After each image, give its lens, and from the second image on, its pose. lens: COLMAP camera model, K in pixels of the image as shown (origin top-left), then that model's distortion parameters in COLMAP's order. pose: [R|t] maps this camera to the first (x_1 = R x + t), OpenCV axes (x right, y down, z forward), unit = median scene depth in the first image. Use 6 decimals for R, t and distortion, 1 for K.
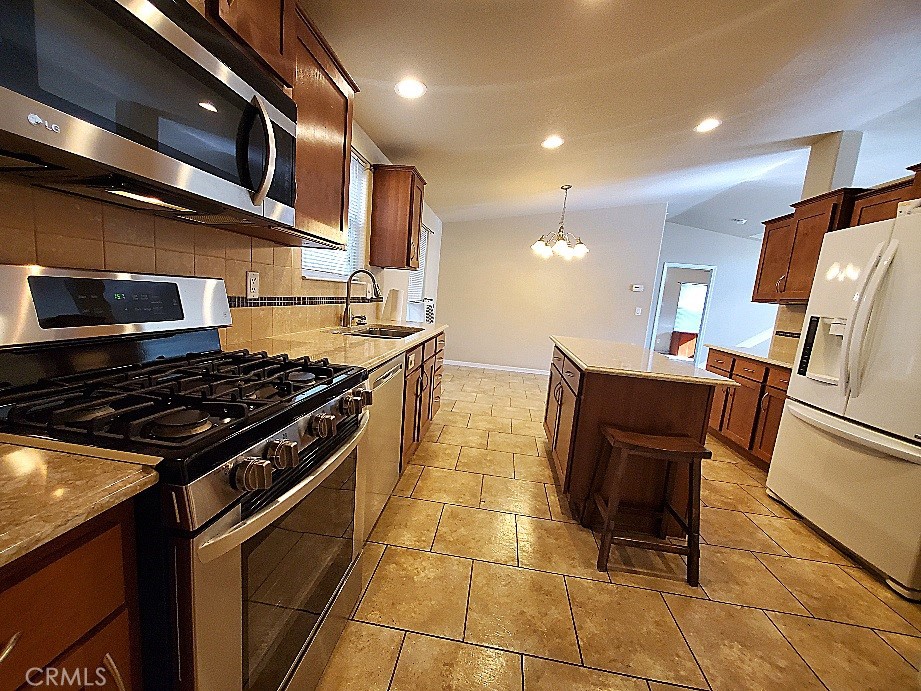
lens RADIAL K [[354.7, 0, 460.5], [0, 354.7, 345.5], [0, 0, 1]] dist [-0.011260, -0.000300]
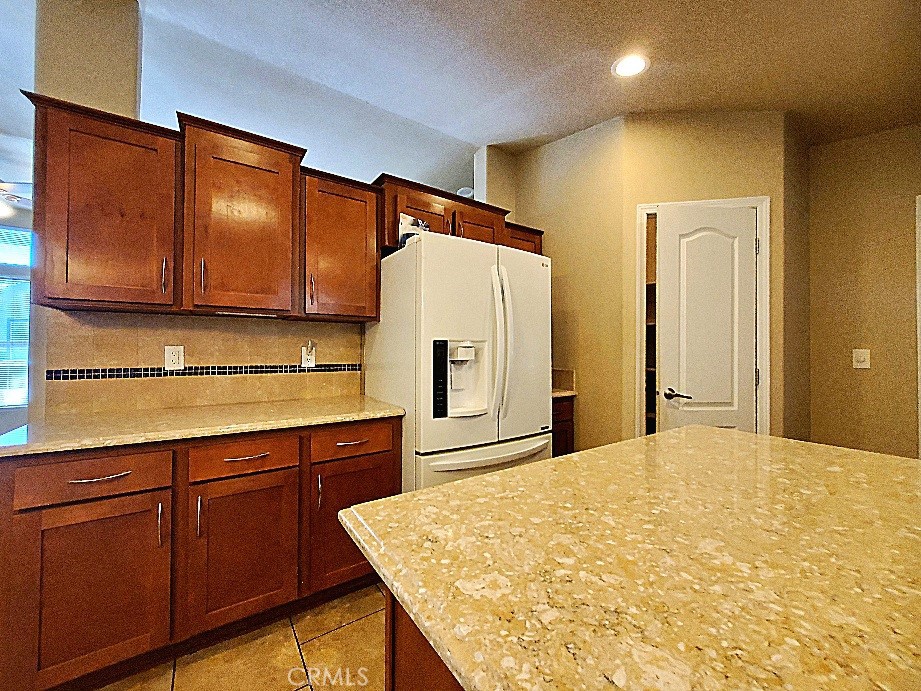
lens RADIAL K [[354.7, 0, 460.5], [0, 354.7, 345.5], [0, 0, 1]] dist [-0.011260, -0.000300]
pose [[-0.655656, -0.079846, 0.750826, 0.415083], [0.049043, 0.987790, 0.147873, -0.191851], [-0.753465, 0.133776, -0.643734, 1.544501]]
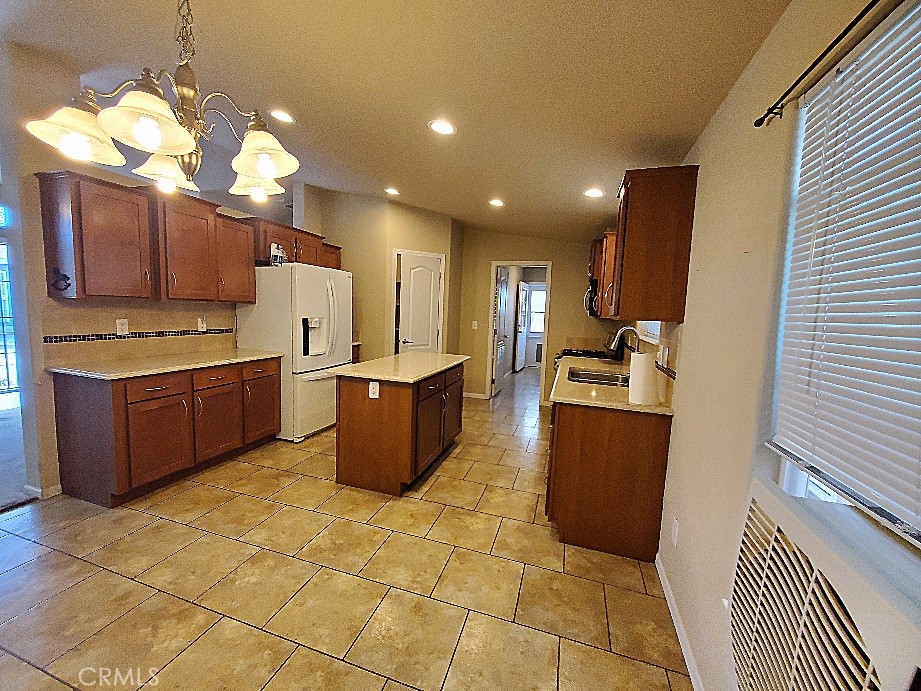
lens RADIAL K [[354.7, 0, 460.5], [0, 354.7, 345.5], [0, 0, 1]] dist [-0.011260, -0.000300]
pose [[-0.975859, -0.139840, 0.167760, 0.047404], [-0.094137, 0.962436, 0.254667, -0.454114], [-0.197071, 0.232727, -0.952366, 2.527175]]
